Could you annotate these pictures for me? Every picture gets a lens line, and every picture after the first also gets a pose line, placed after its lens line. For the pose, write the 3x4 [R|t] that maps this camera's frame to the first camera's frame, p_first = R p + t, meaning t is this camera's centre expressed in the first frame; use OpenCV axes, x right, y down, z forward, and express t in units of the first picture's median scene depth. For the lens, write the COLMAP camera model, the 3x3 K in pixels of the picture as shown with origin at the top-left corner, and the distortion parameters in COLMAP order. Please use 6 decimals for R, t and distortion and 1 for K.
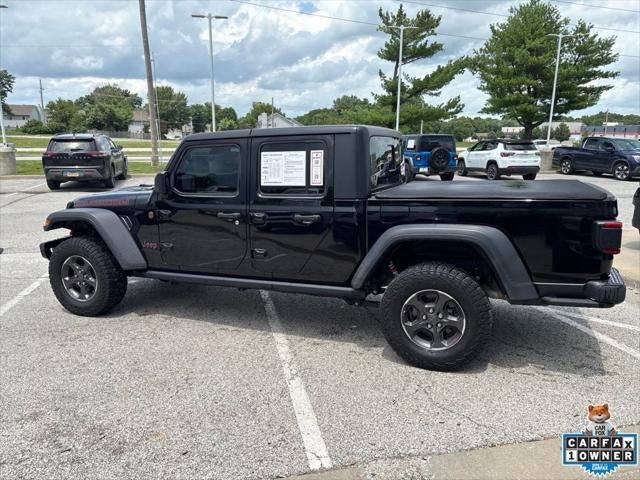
lens RADIAL K [[494.6, 0, 317.3], [0, 494.6, 238.6], [0, 0, 1]] dist [0.043701, -0.047132]
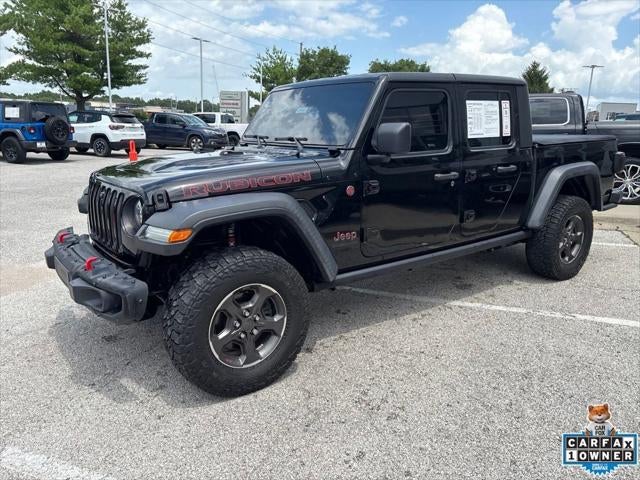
lens RADIAL K [[494.6, 0, 318.2], [0, 494.6, 238.0], [0, 0, 1]] dist [0.043701, -0.047132]
pose [[0.515849, -0.180973, 0.837346, -0.237791], [0.149483, 0.981452, 0.120029, -0.018263], [-0.843537, 0.063252, 0.533334, 0.175765]]
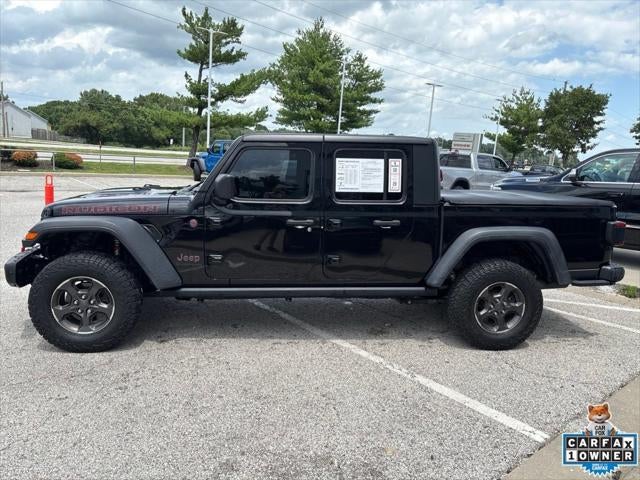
lens RADIAL K [[494.6, 0, 325.5], [0, 494.6, 240.3], [0, 0, 1]] dist [0.043701, -0.047132]
pose [[0.872976, -0.033613, 0.486603, -0.142477], [0.036520, 0.999327, 0.003512, -0.003117], [-0.486393, 0.014705, 0.873616, 0.033460]]
